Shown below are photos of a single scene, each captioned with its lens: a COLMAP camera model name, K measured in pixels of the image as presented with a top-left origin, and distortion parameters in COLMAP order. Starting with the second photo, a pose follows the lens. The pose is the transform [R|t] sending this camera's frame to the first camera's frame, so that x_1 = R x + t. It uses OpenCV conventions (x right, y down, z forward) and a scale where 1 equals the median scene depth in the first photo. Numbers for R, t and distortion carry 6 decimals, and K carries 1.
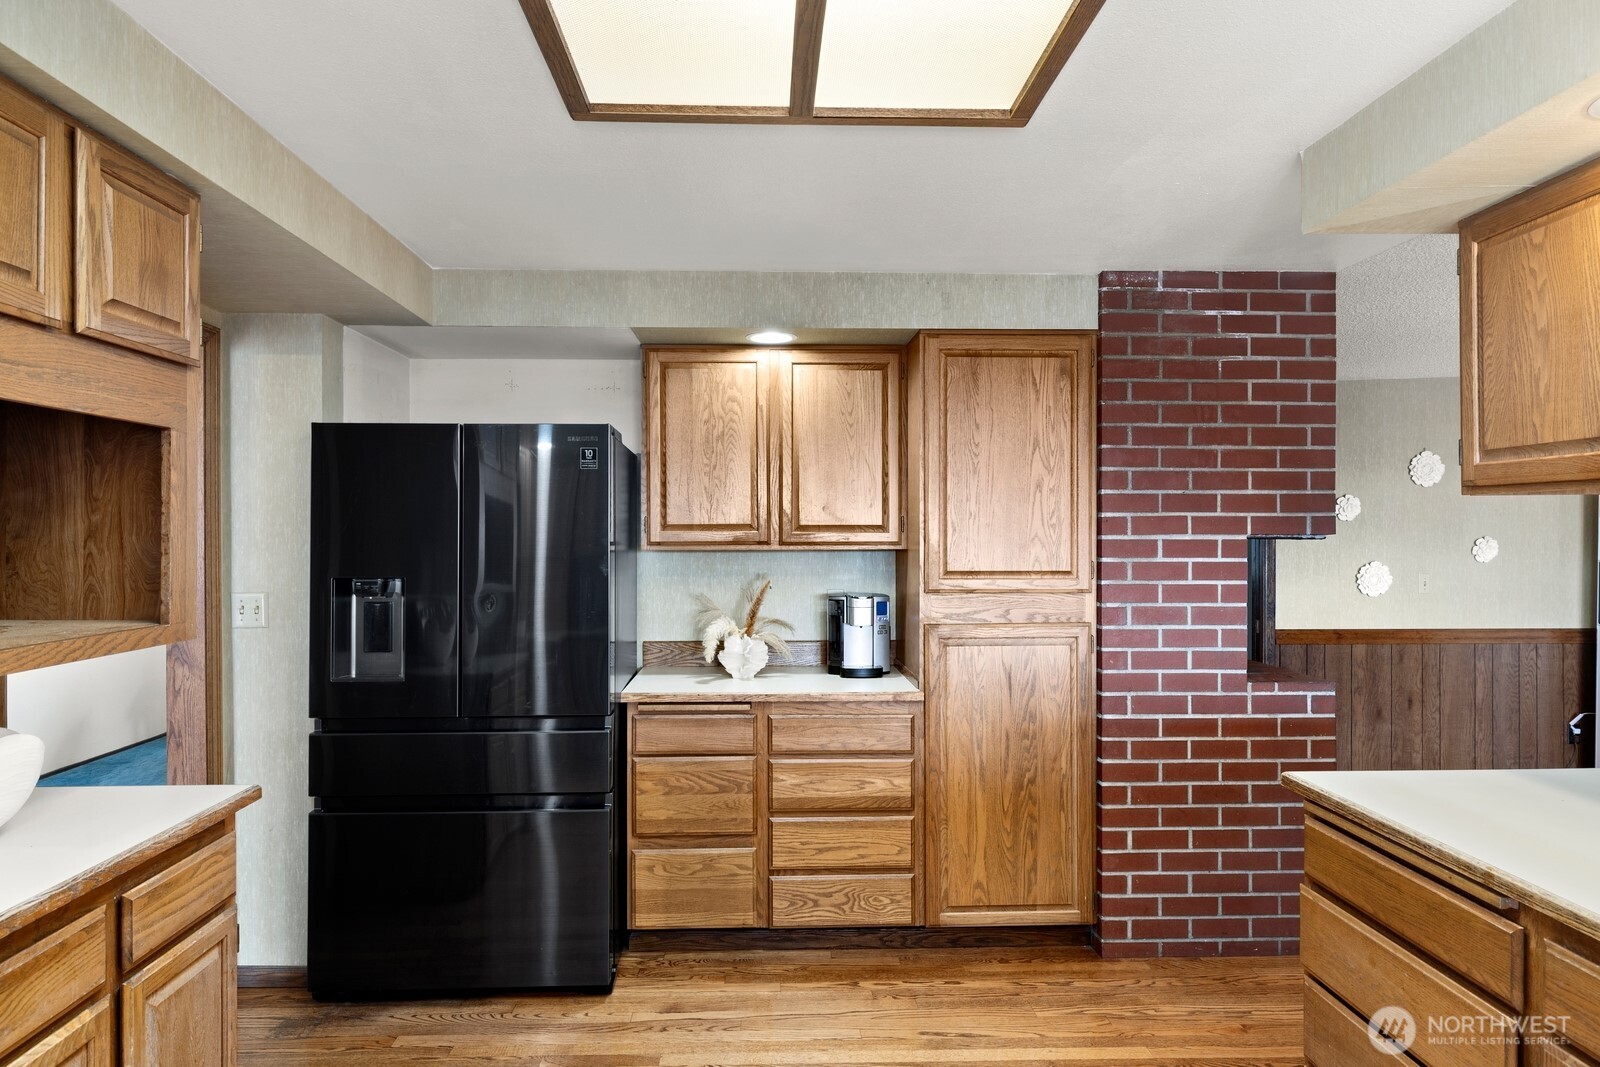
lens RADIAL K [[924.5, 0, 799.6], [0, 924.5, 536.2], [0, 0, 1]] dist [0.003375, 0.000634]
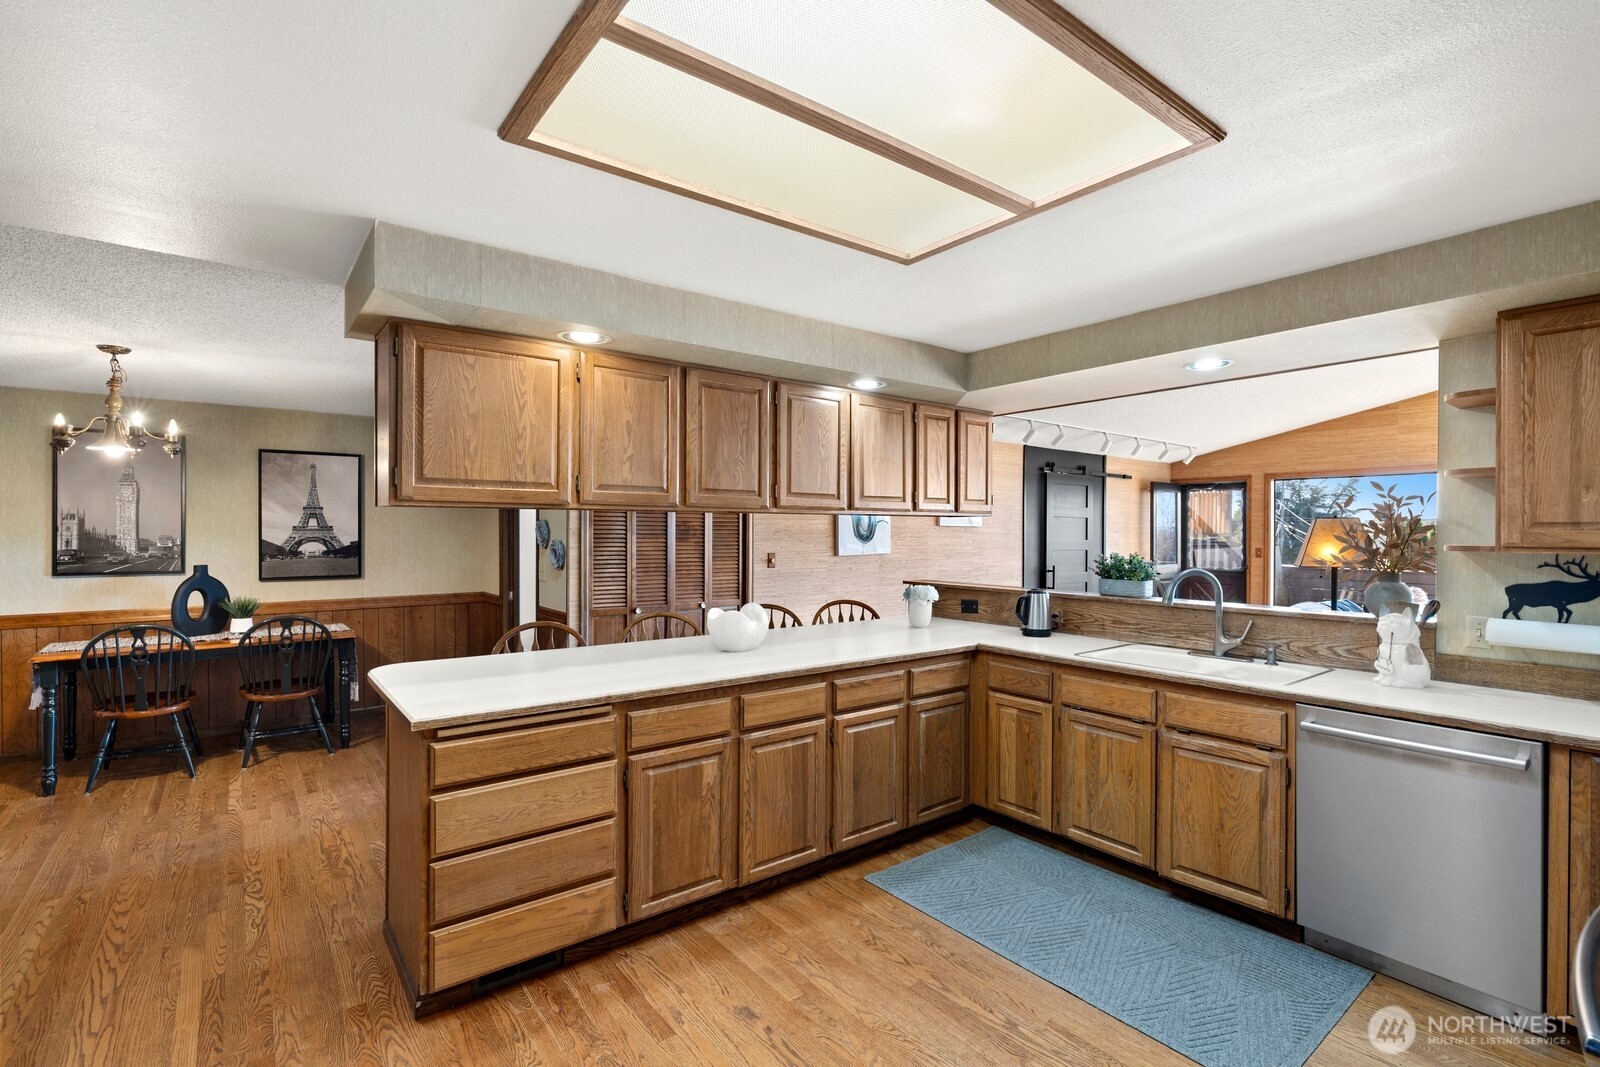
lens RADIAL K [[727.0, 0, 777.5], [0, 727.0, 536.1], [0, 0, 1]] dist [-0.005235, 0.000501]
pose [[-0.566542, -0.008360, 0.823991, -0.428751], [-0.002444, 0.999961, 0.008465, -0.004537], [-0.824029, 0.002781, -0.566540, 0.860386]]
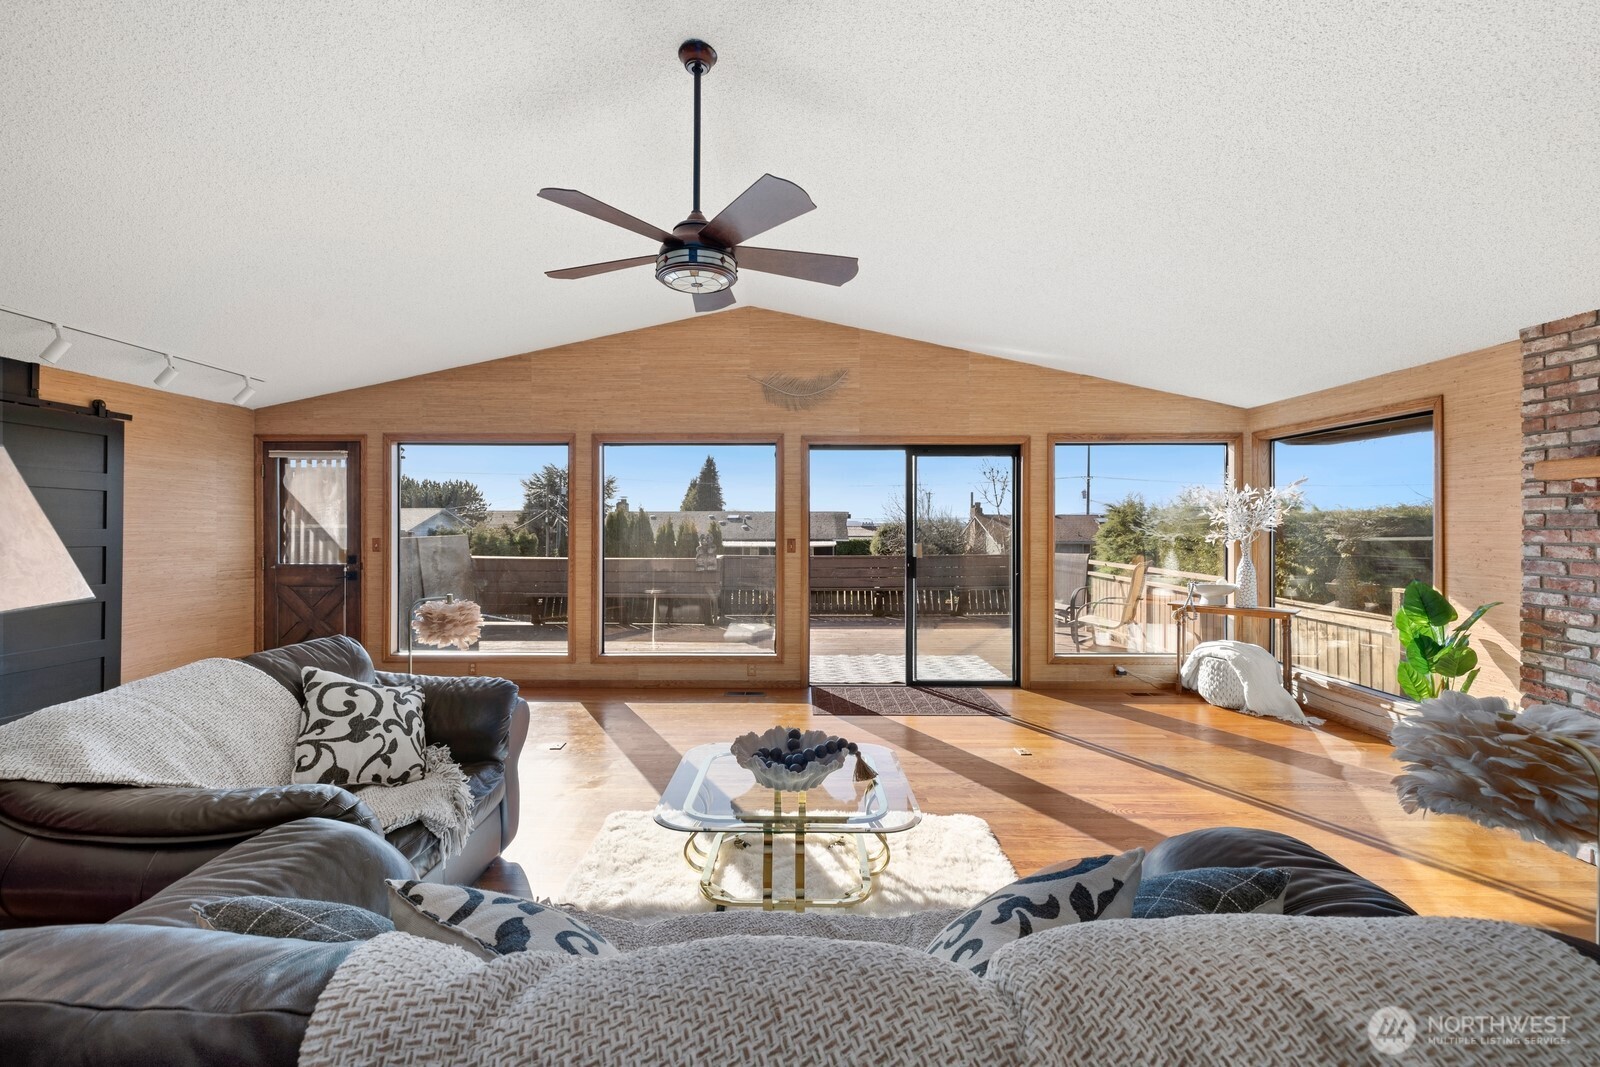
lens RADIAL K [[679.8, 0, 804.1], [0, 679.8, 517.5], [0, 0, 1]] dist [-0.003566, 0.000717]
pose [[-0.999233, -0.001028, 0.039150, -0.406366], [-0.001347, 0.999966, -0.008121, 0.019114], [-0.039140, -0.008167, -0.999200, -0.580725]]
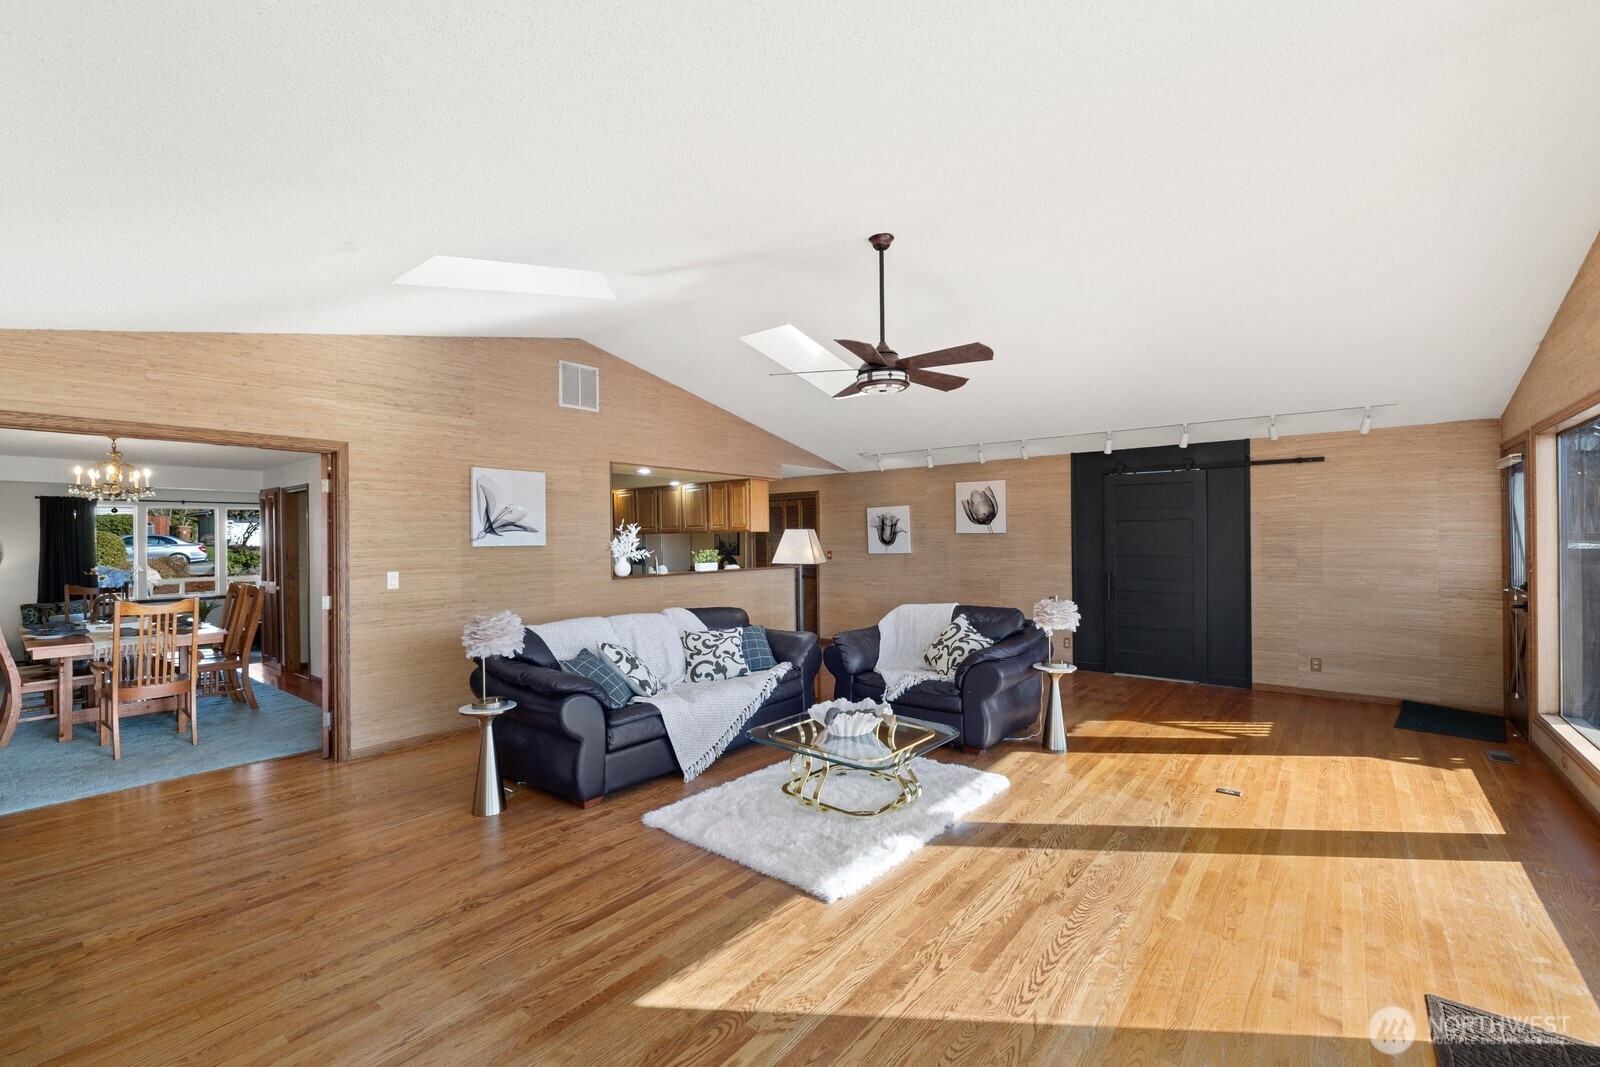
lens RADIAL K [[679.8, 0, 798.9], [0, 679.8, 546.3], [0, 0, 1]] dist [-0.003566, 0.000717]
pose [[0.653122, -0.014404, 0.757116, -1.372810], [0.009899, 0.999896, 0.010483, -0.000985], [-0.757188, 0.000648, 0.653197, -2.275805]]
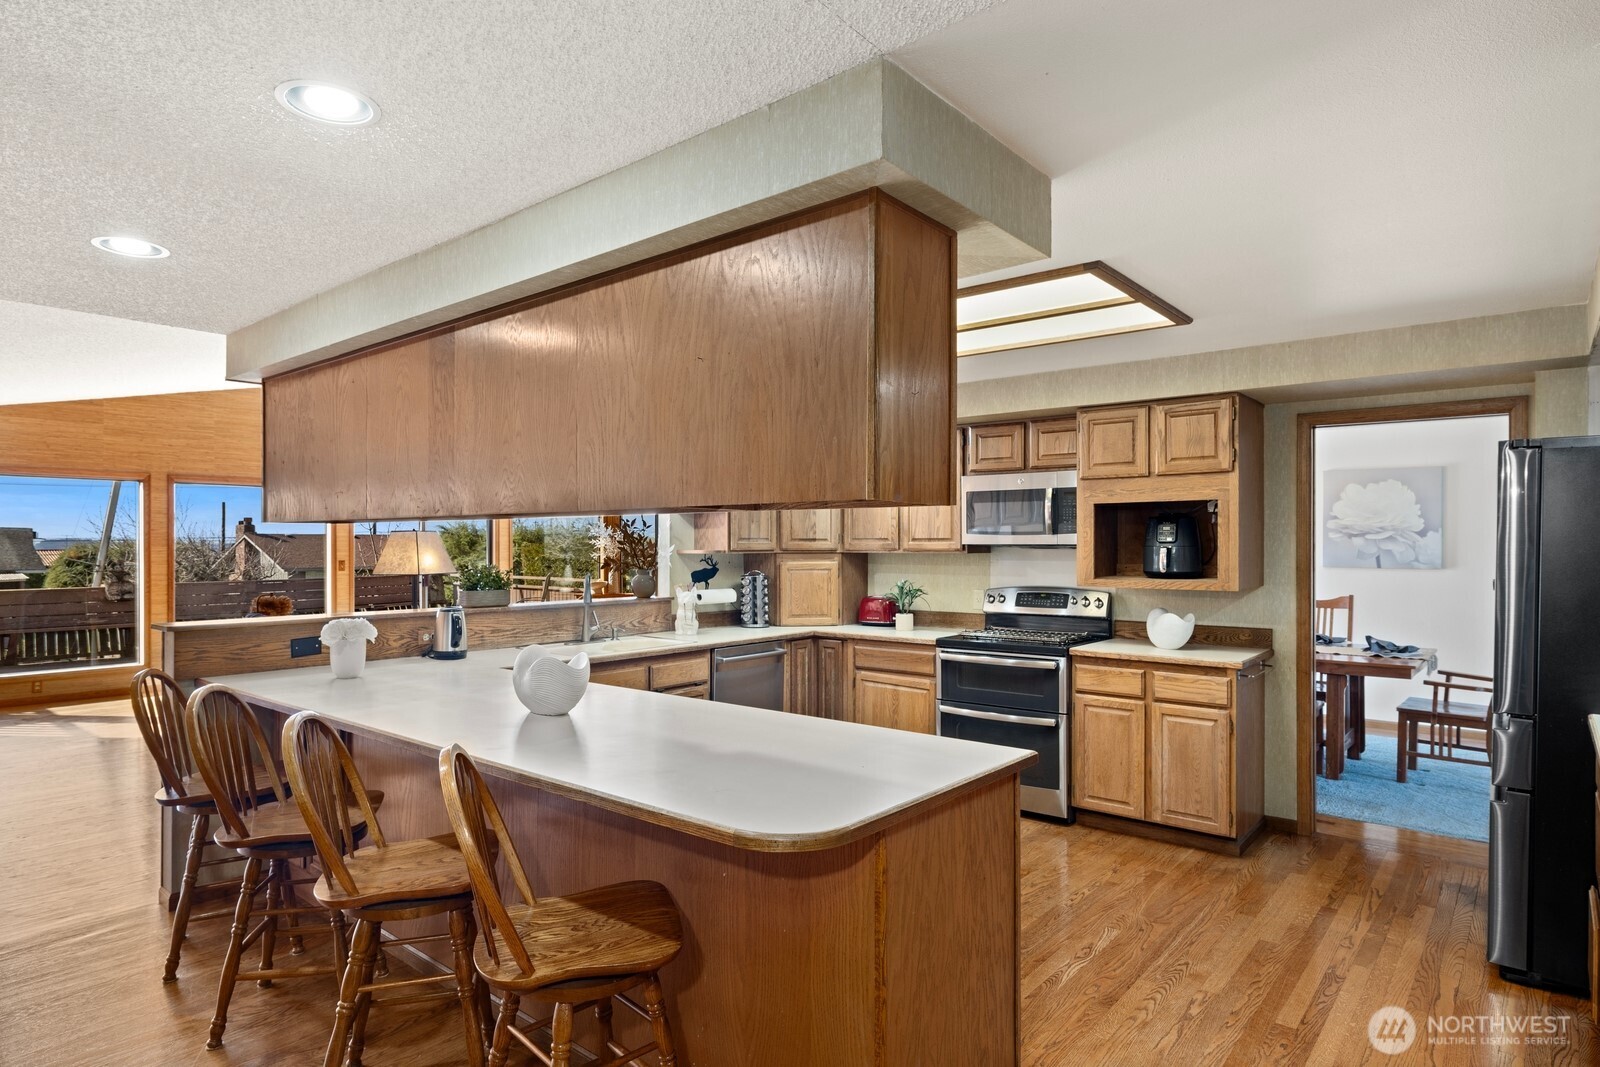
lens RADIAL K [[895.9, 0, 780.0], [0, 895.9, 551.2], [0, 0, 1]] dist [-0.000482, 0.001344]
pose [[-0.677779, 0.006484, -0.735237, 1.152559], [-0.000134, 0.999960, 0.008942, -0.003393], [0.735266, 0.006159, -0.677751, 1.129584]]
